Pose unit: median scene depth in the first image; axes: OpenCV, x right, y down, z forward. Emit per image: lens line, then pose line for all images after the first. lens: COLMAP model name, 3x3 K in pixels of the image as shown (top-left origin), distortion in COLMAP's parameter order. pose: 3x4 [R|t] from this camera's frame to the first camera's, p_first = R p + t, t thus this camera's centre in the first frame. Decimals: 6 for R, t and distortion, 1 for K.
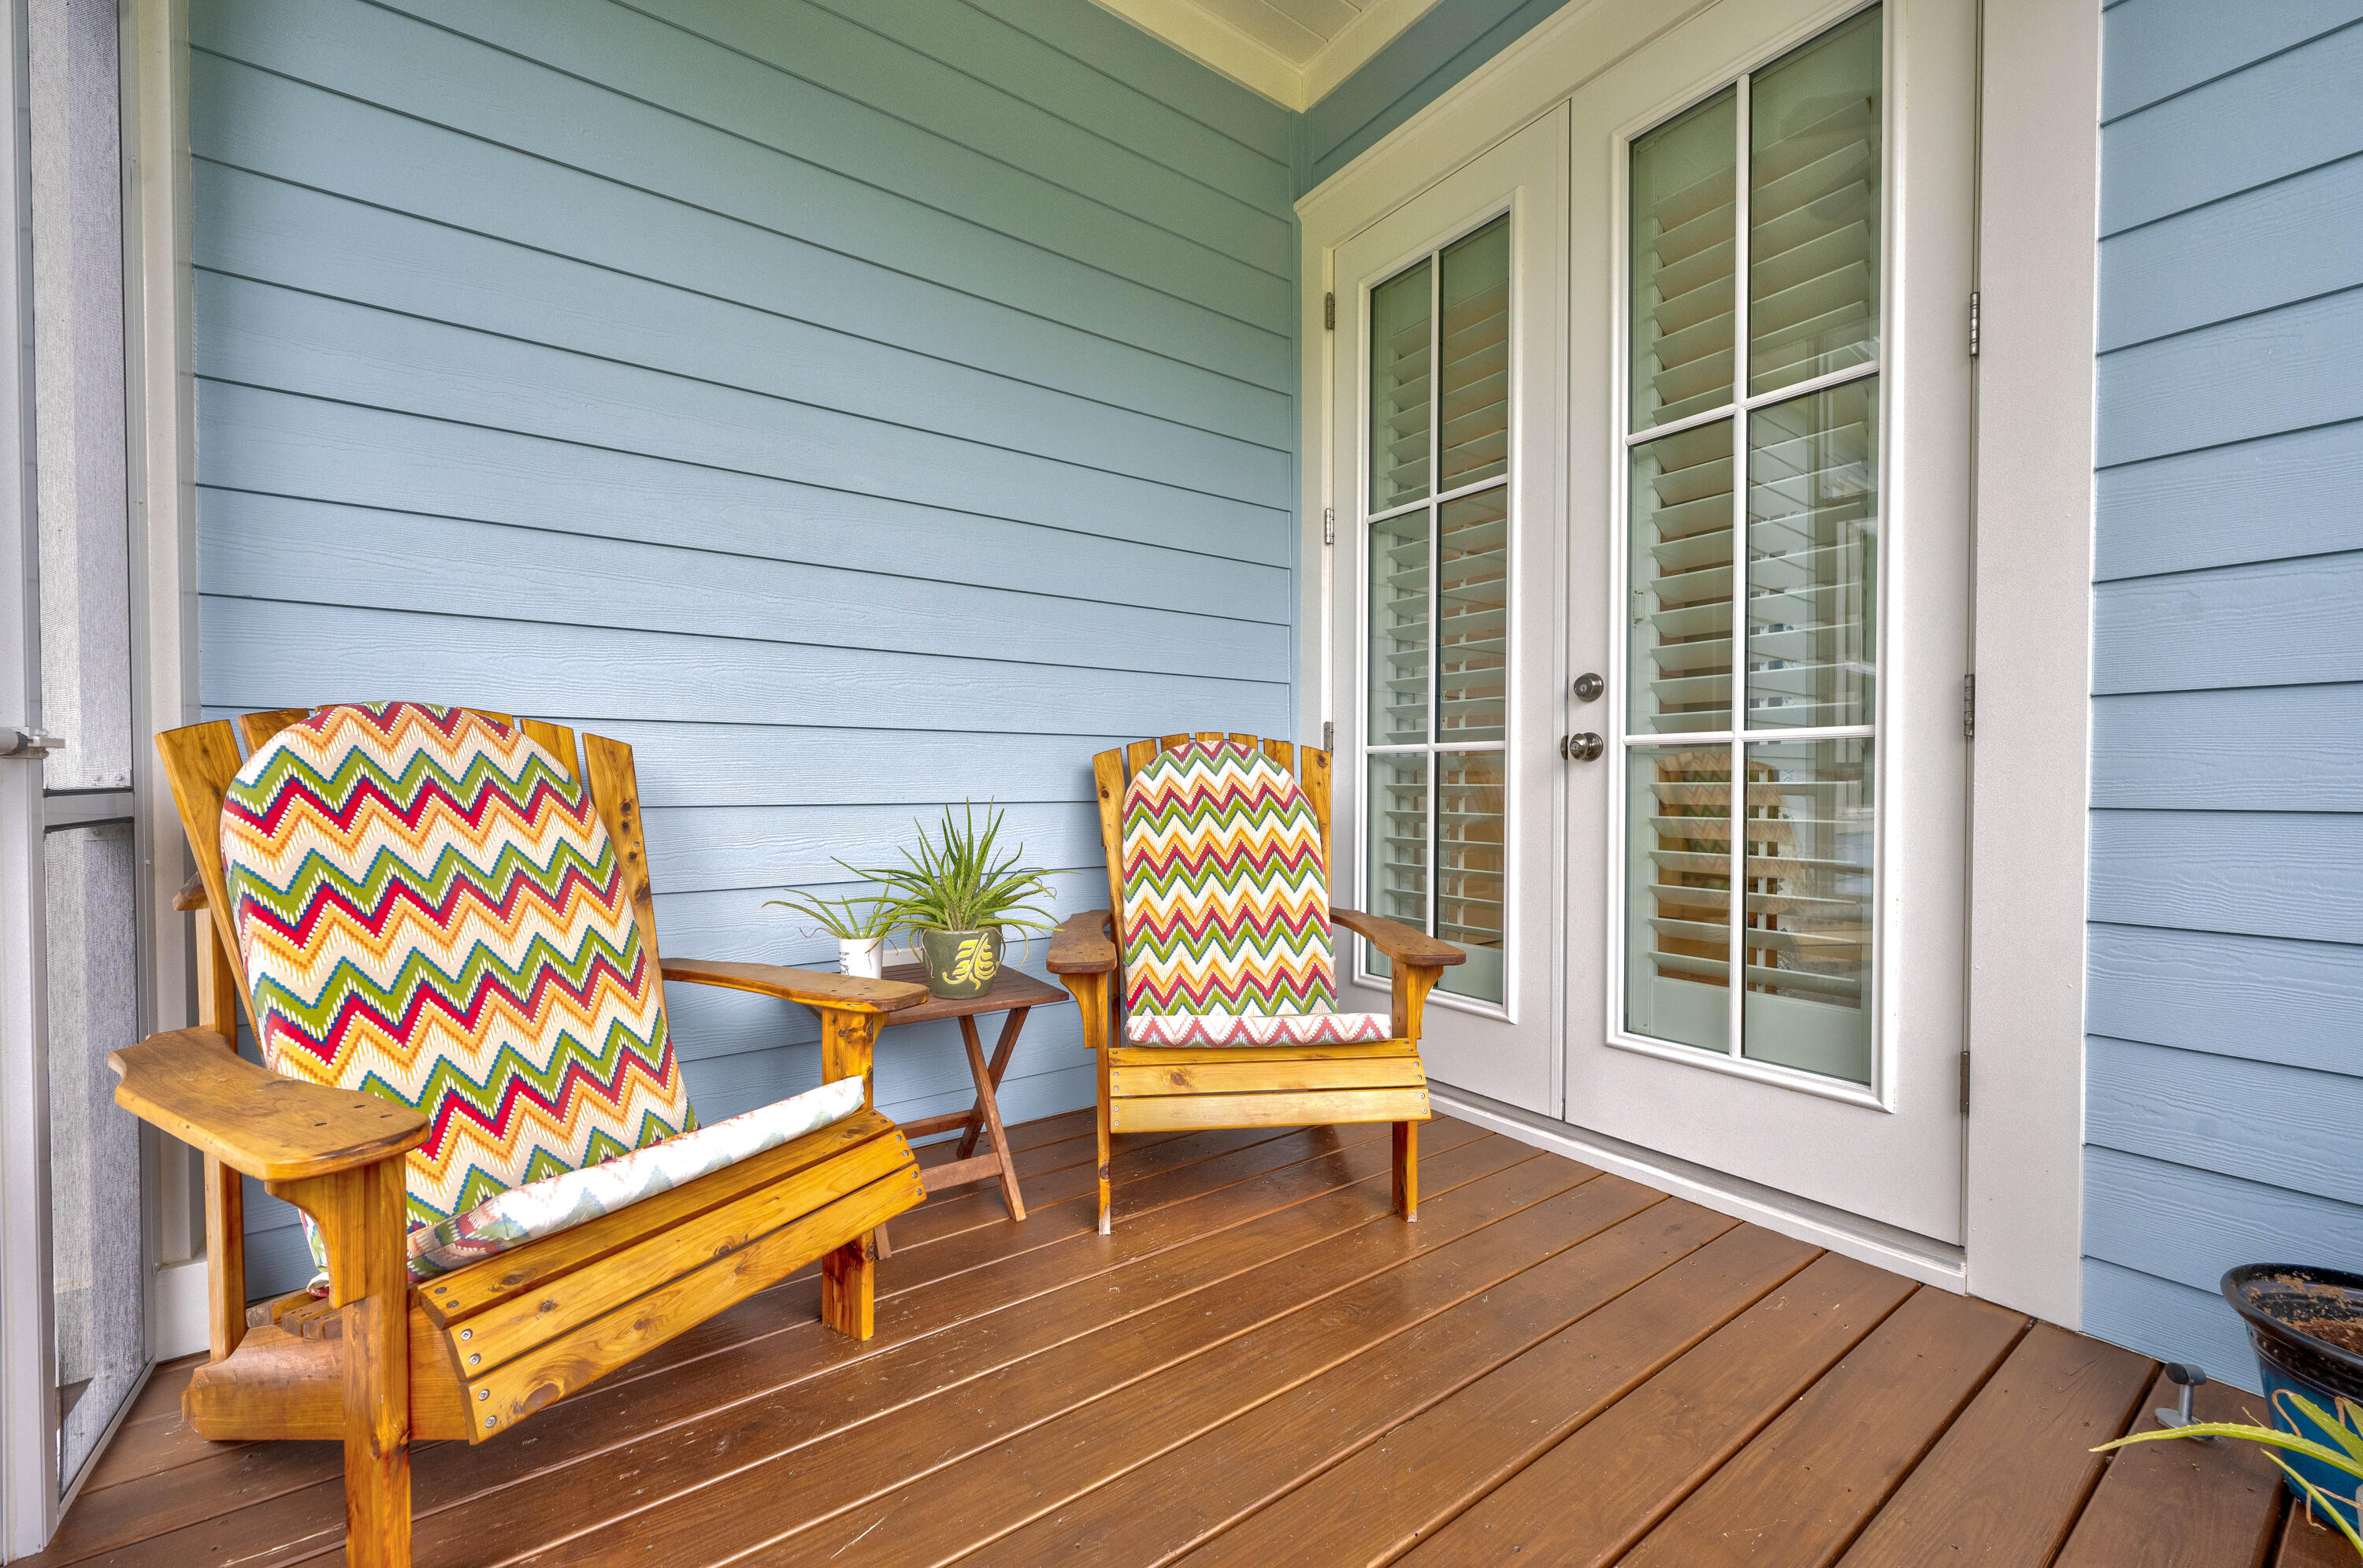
lens RADIAL K [[947.2, 0, 1185.9], [0, 947.2, 794.9], [0, 0, 1]] dist [-0.000278, -0.000046]
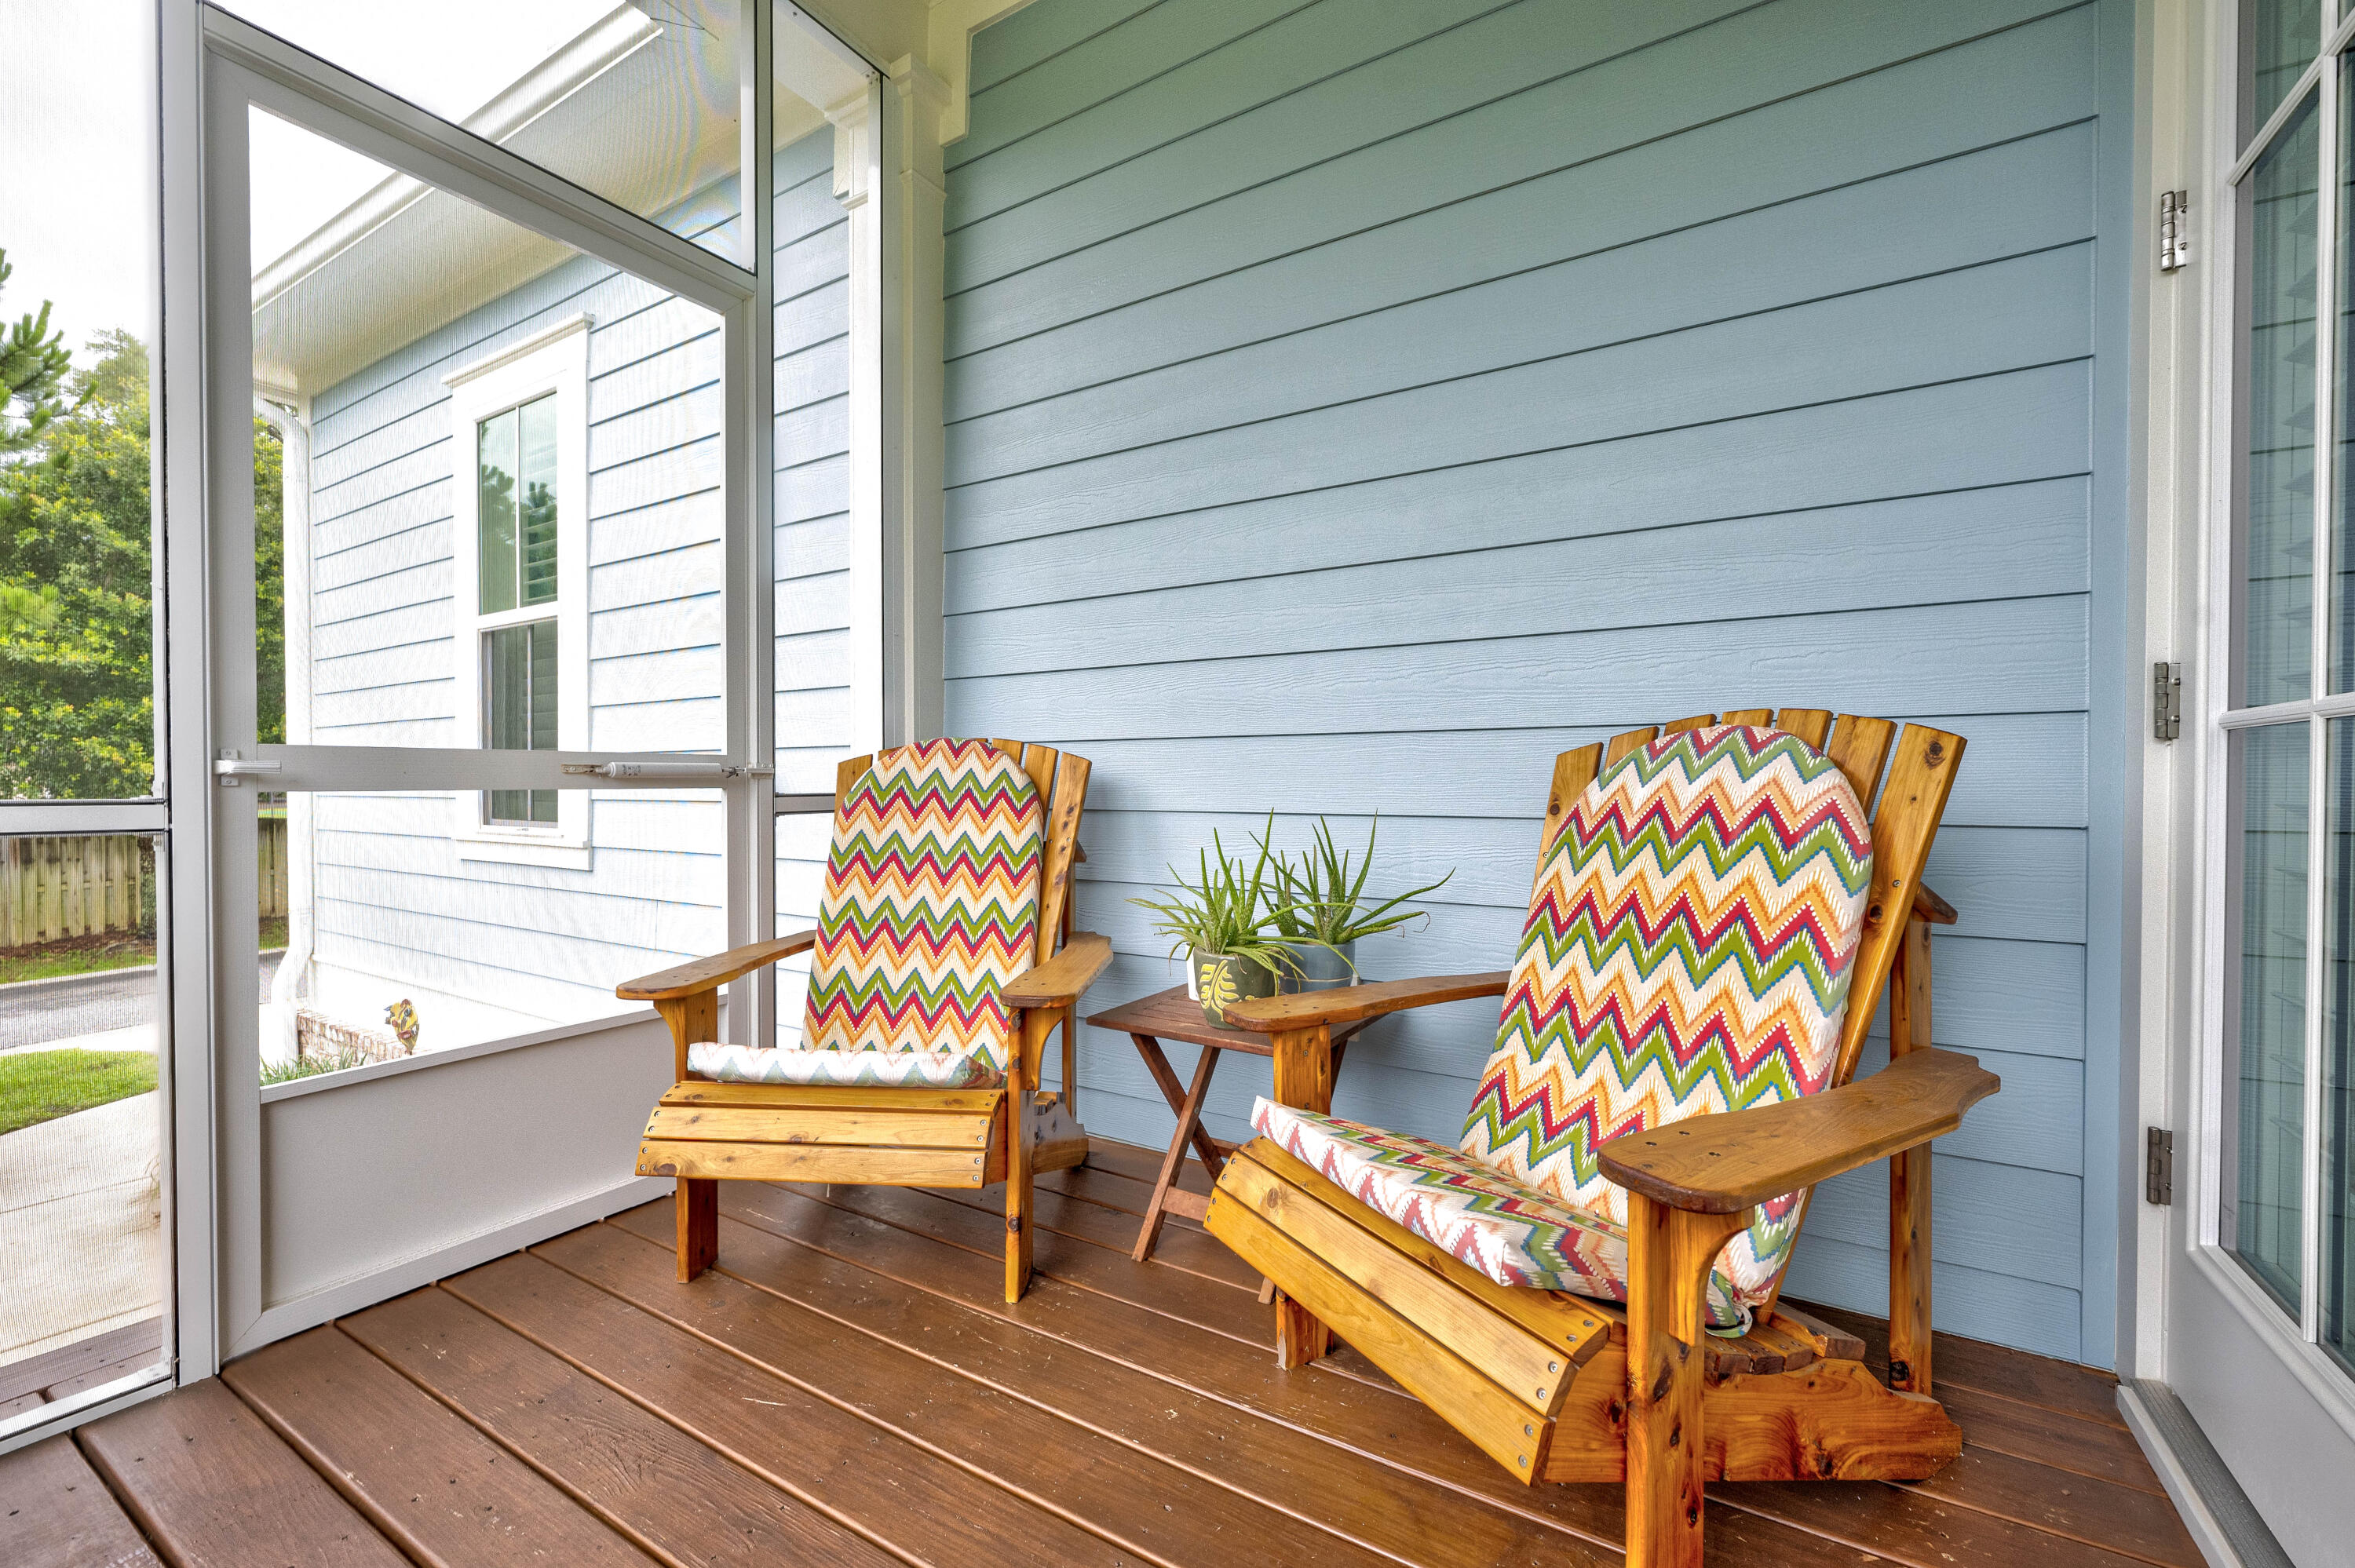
lens RADIAL K [[967.7, 0, 1186.0], [0, 967.7, 795.2], [0, 0, 1]] dist [0.007399, 0.000100]
pose [[0.385042, 0.010891, -0.922835, 0.690590], [-0.013090, 0.999894, 0.006338, -0.018028], [0.922806, 0.009639, 0.385144, 0.677027]]
